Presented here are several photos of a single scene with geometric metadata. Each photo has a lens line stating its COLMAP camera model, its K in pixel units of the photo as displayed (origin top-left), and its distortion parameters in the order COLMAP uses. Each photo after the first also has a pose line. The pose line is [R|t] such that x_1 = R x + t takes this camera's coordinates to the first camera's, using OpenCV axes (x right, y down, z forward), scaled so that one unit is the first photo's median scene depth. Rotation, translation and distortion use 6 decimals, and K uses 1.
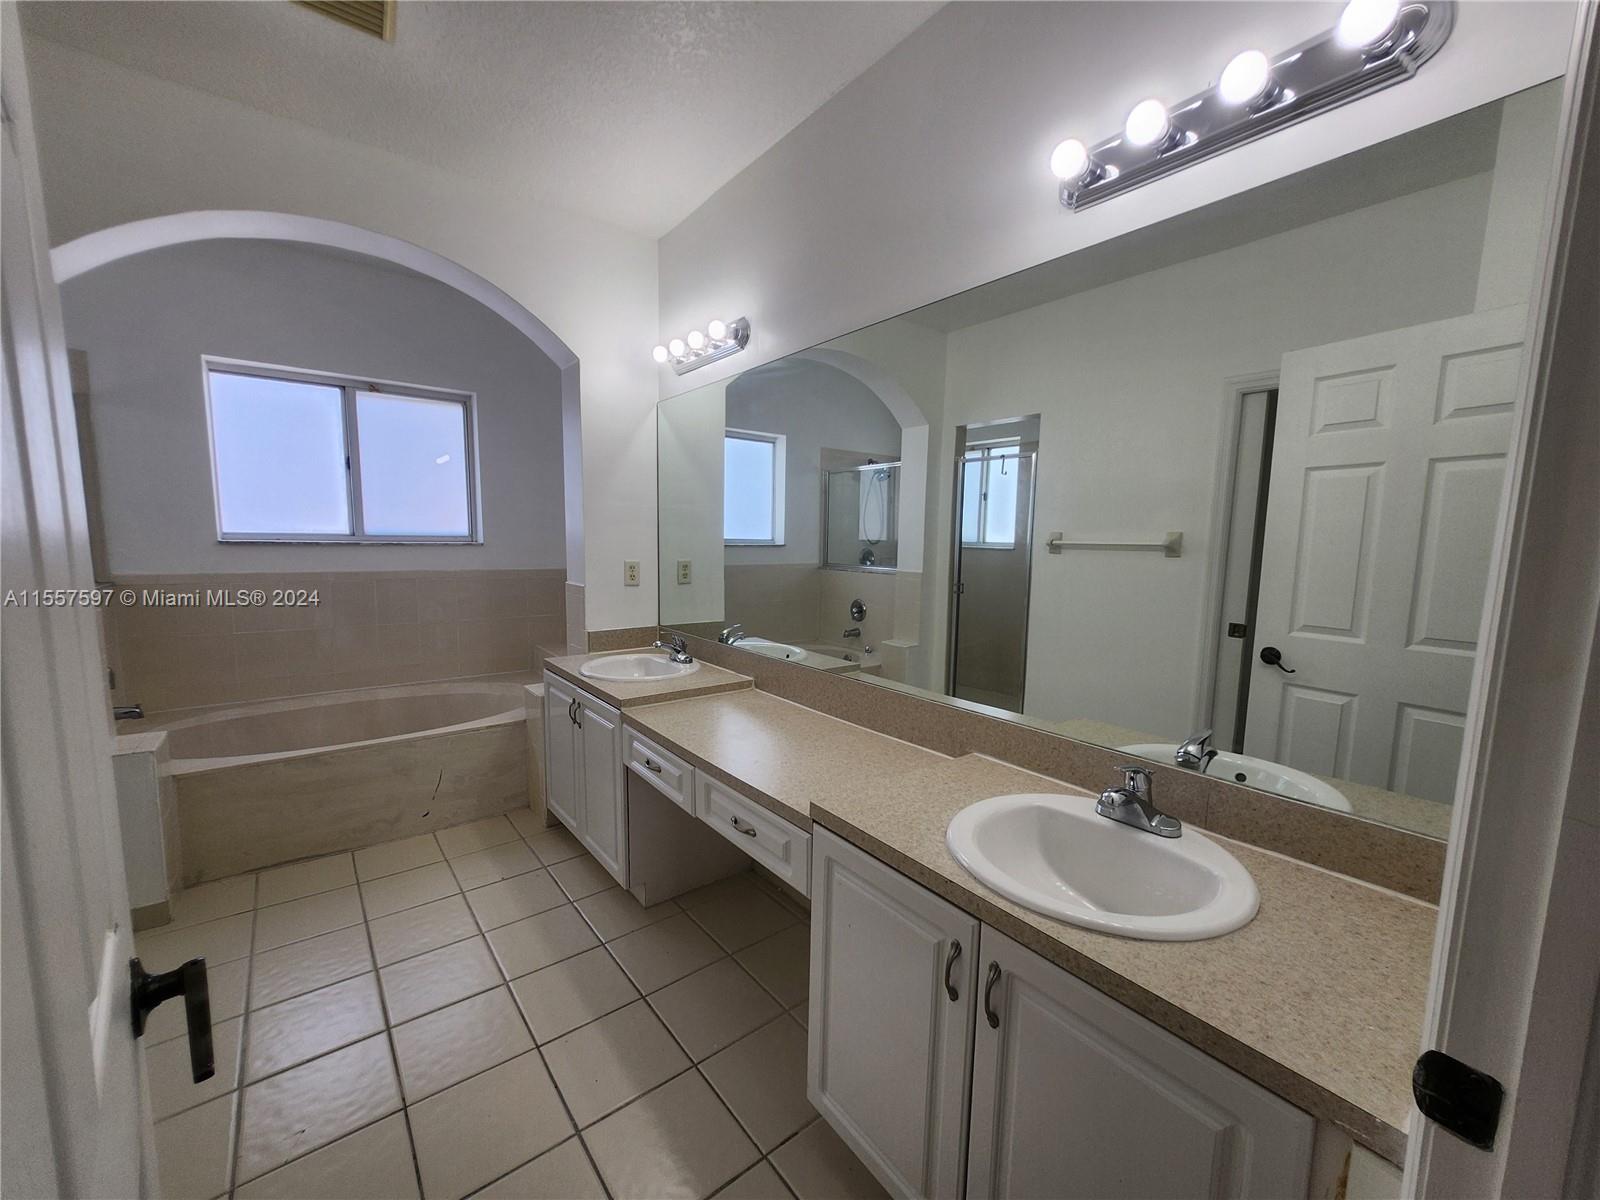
lens RADIAL K [[631.0, 0, 791.8], [0, 631.0, 614.3], [0, 0, 1]] dist [-0.002528, 0.002494]
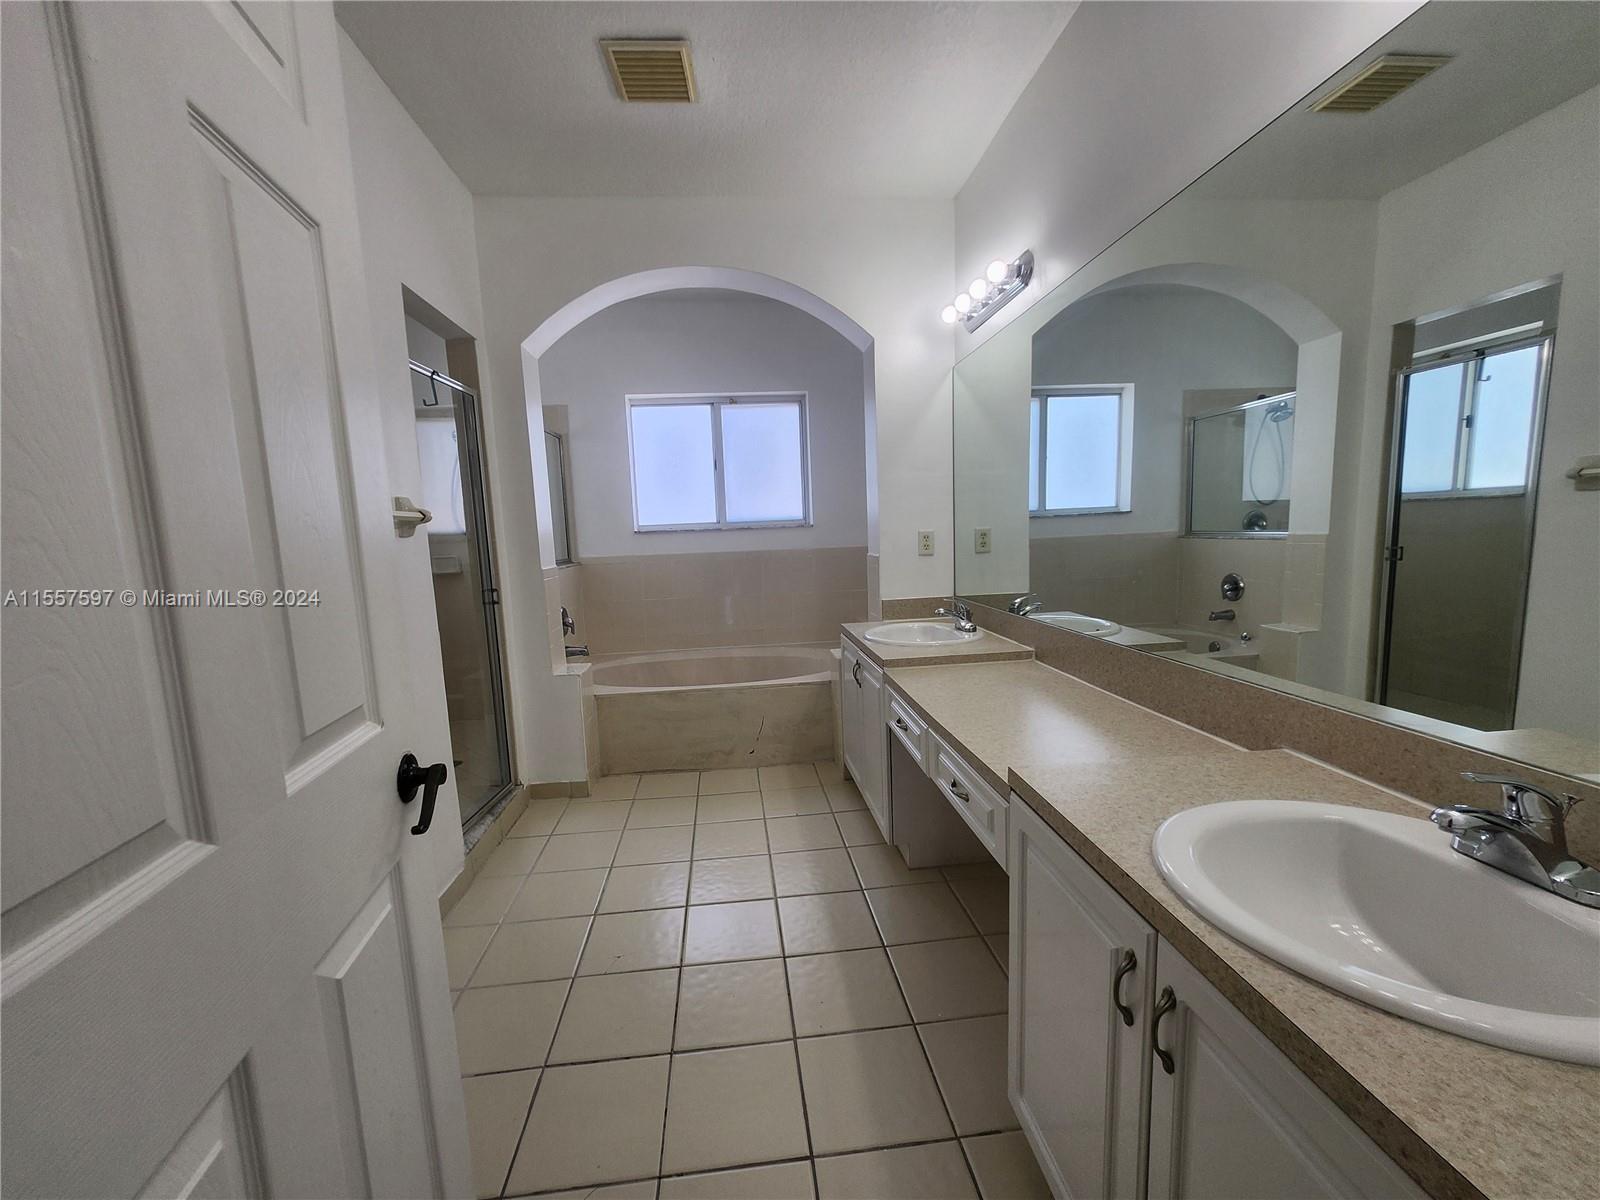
lens RADIAL K [[631.0, 0, 789.7], [0, 631.0, 611.9], [0, 0, 1]] dist [-0.002528, 0.002494]
pose [[0.840739, 0.019685, -0.541082, 0.113324], [-0.012321, 0.999776, 0.017228, 0.030938], [0.541300, -0.007818, 0.840793, 0.039824]]
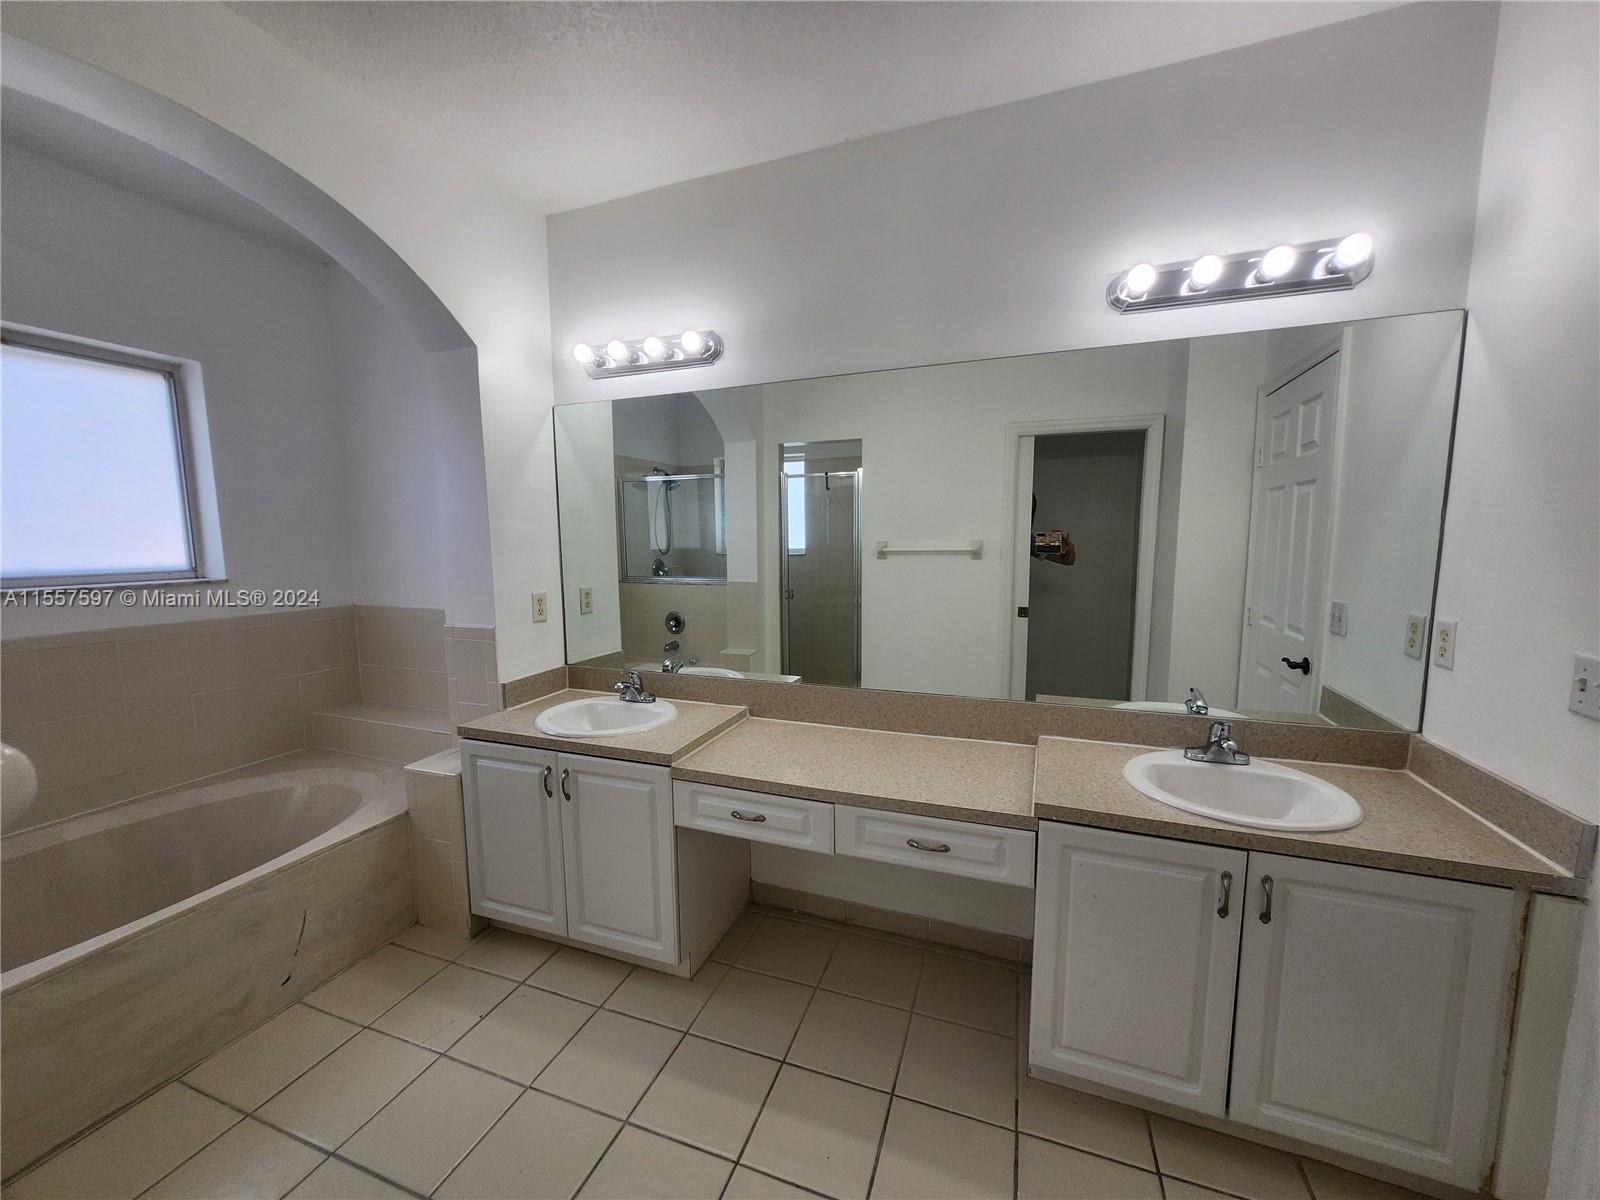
lens RADIAL K [[631.0, 0, 791.1], [0, 631.0, 613.4], [0, 0, 1]] dist [-0.002528, 0.002494]
pose [[0.854909, -0.086616, 0.511496, -0.411808], [0.086645, 0.995954, 0.023837, -0.049633], [-0.511491, 0.023940, 0.858955, 0.110323]]
